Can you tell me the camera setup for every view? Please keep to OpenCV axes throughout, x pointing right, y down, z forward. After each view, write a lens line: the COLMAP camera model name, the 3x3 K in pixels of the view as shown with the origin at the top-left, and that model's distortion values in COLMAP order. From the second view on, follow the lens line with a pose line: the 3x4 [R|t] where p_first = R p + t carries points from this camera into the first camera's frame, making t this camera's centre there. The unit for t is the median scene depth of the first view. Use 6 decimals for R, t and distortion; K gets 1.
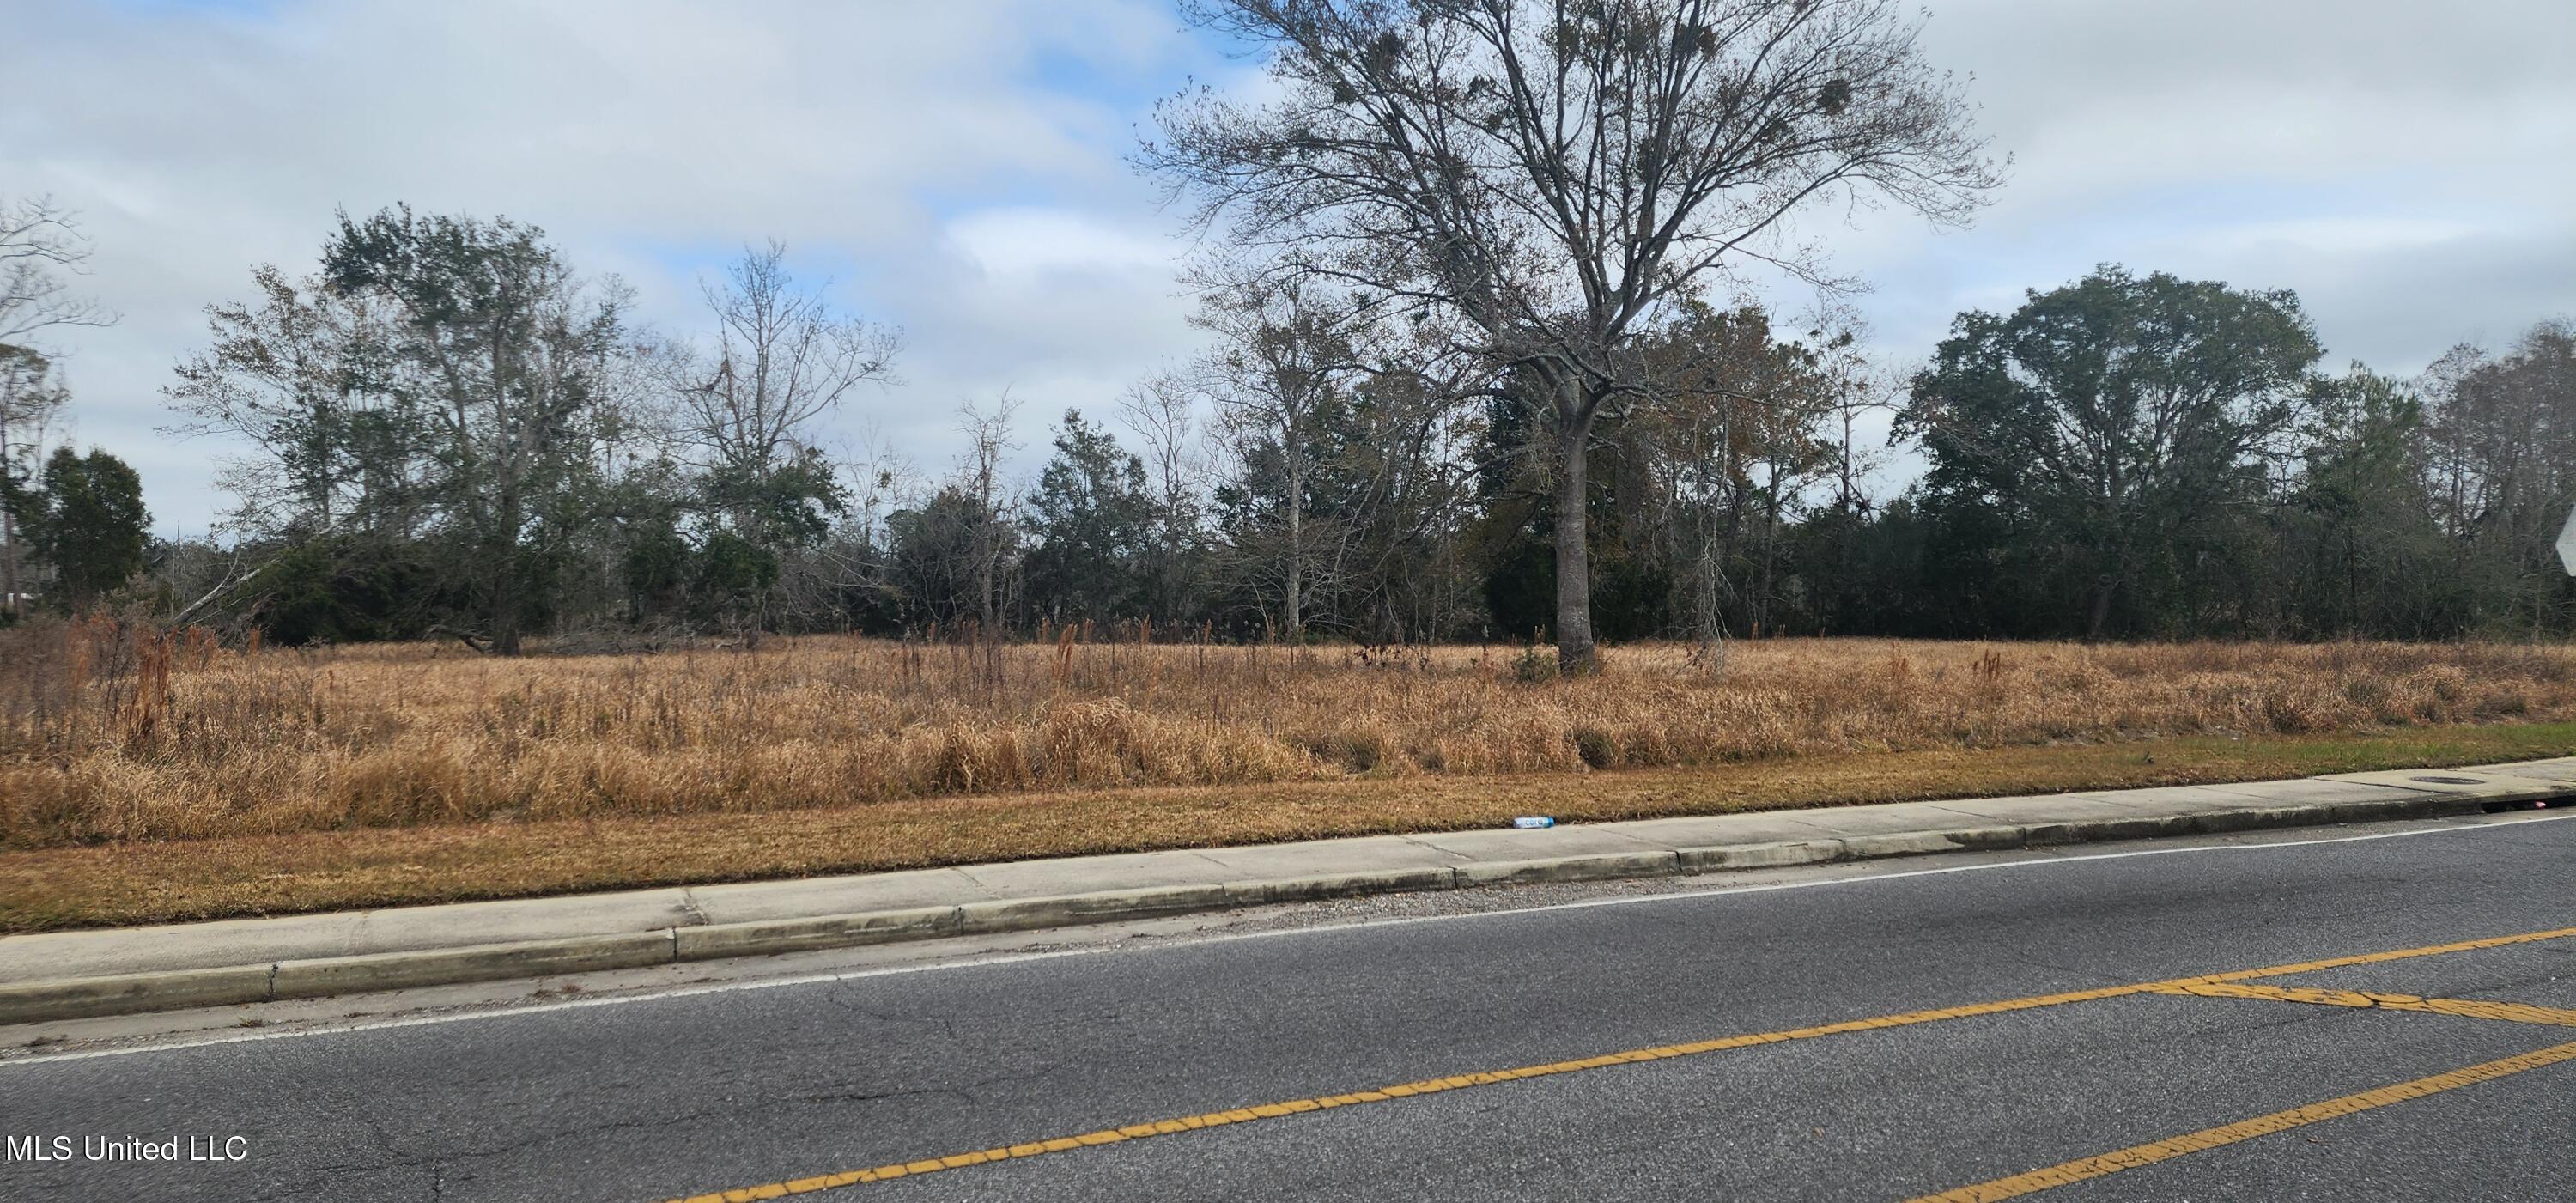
lens RADIAL K [[1704.1, 0, 1286.7], [0, 1704.1, 521.8], [0, 0, 1]] dist [0.004551, 0.000917]
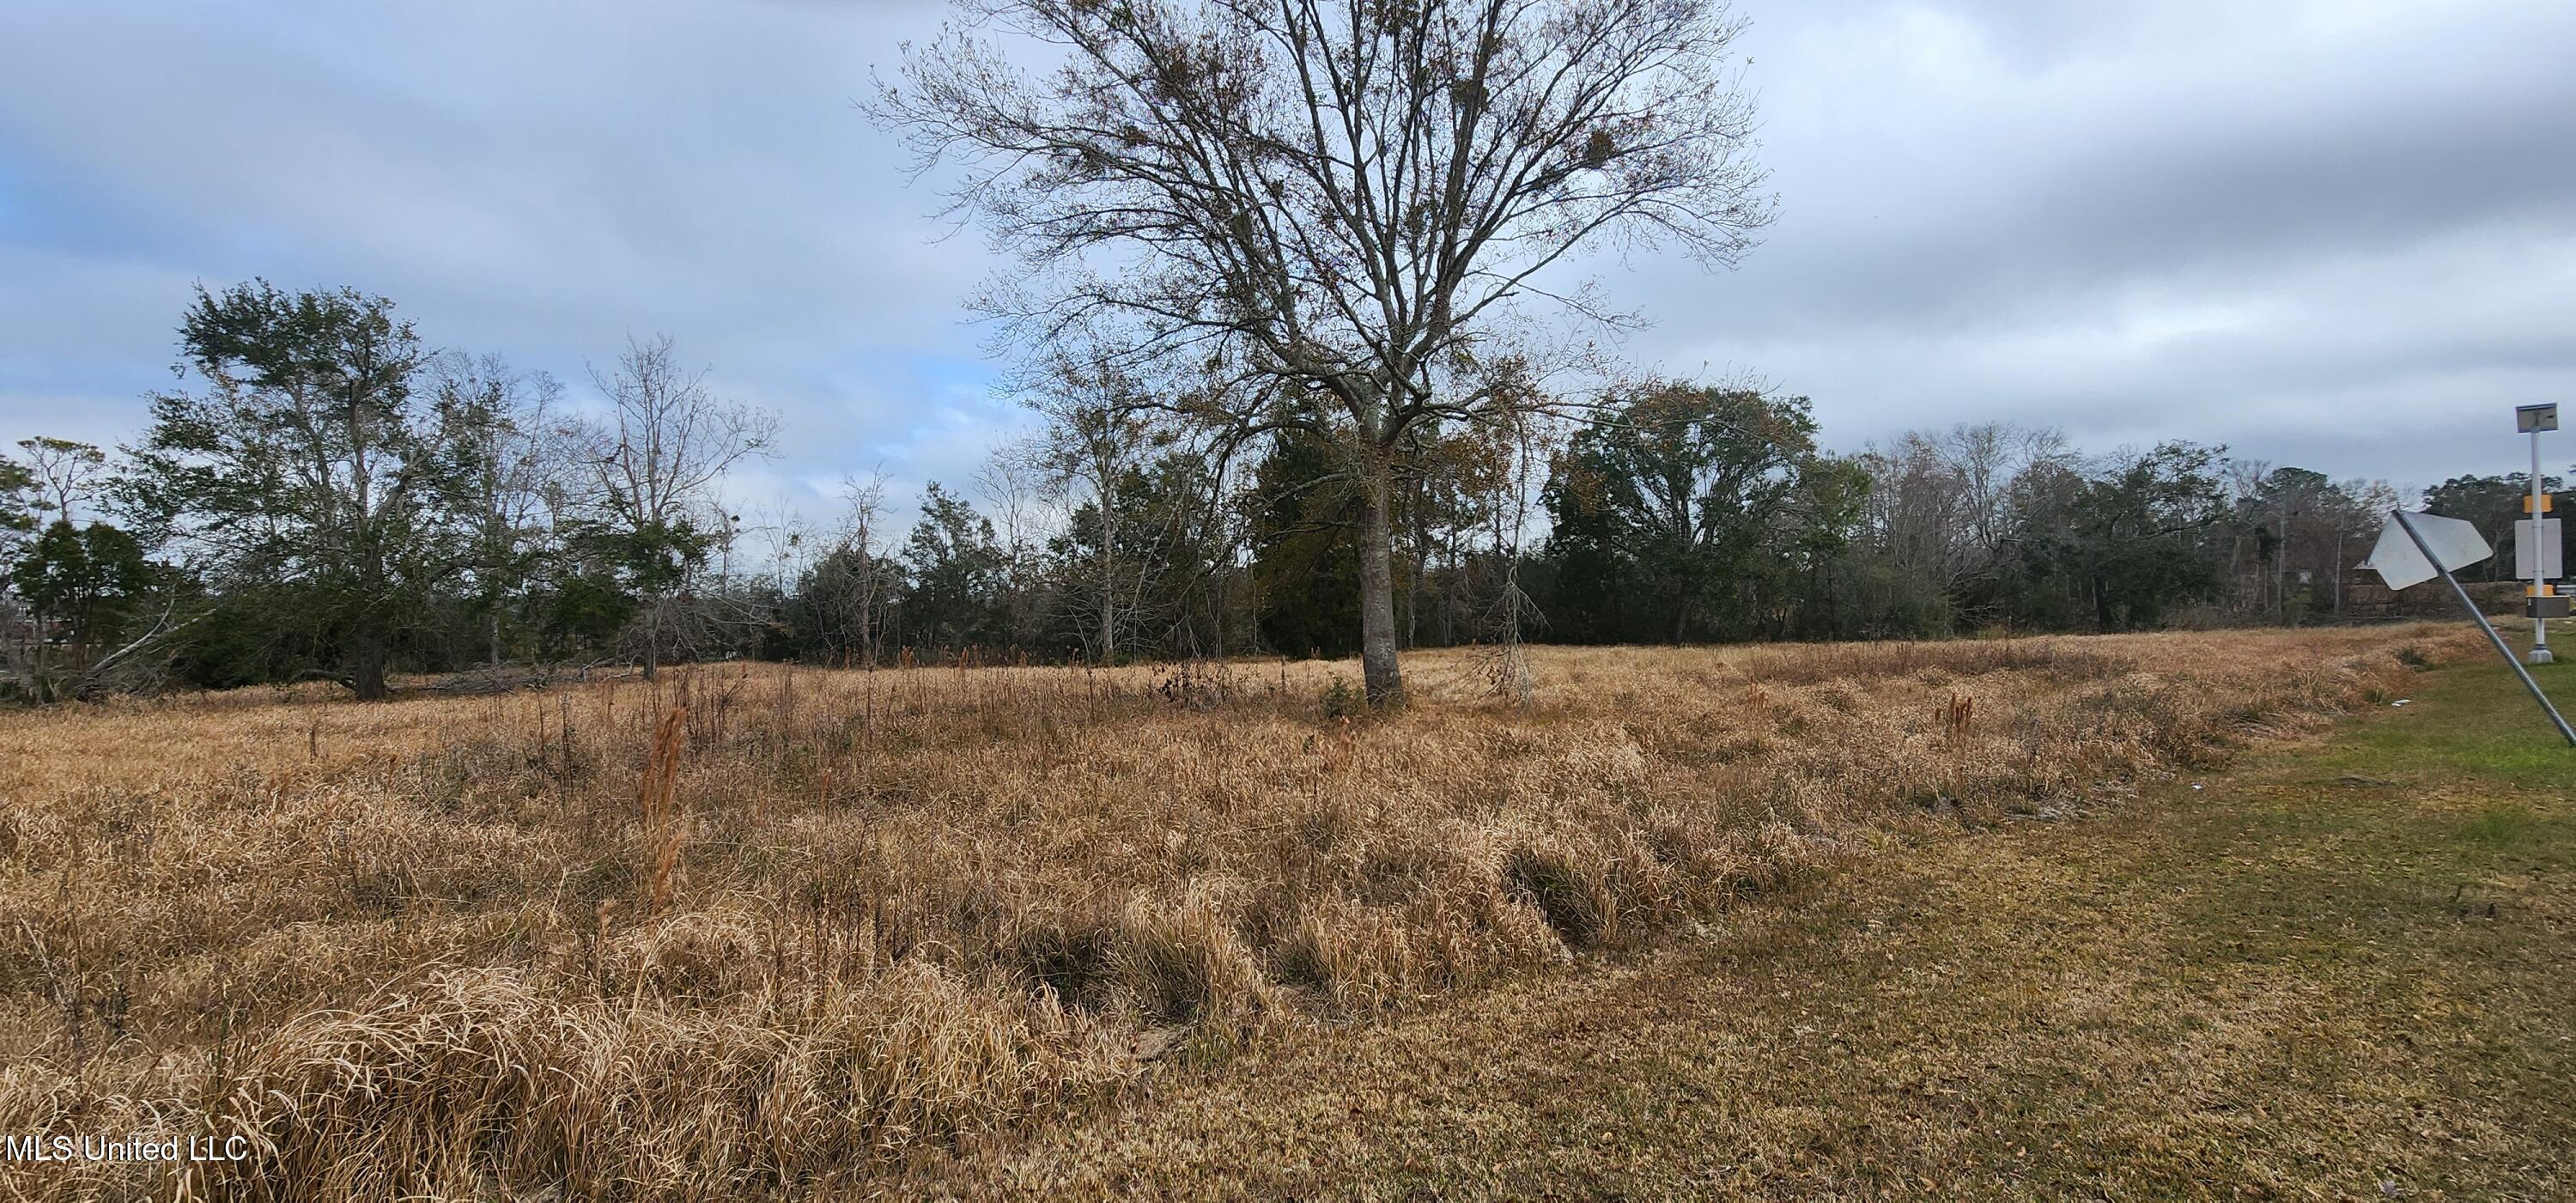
lens RADIAL K [[1050.4, 0, 1280.0], [0, 1050.4, 603.5], [0, 0, 1]] dist [0.002183, -0.000453]
pose [[0.987893, -0.019878, 0.153858, 0.008785], [0.015018, 0.999353, 0.032683, 0.004671], [-0.154408, -0.029977, 0.987552, 0.197935]]
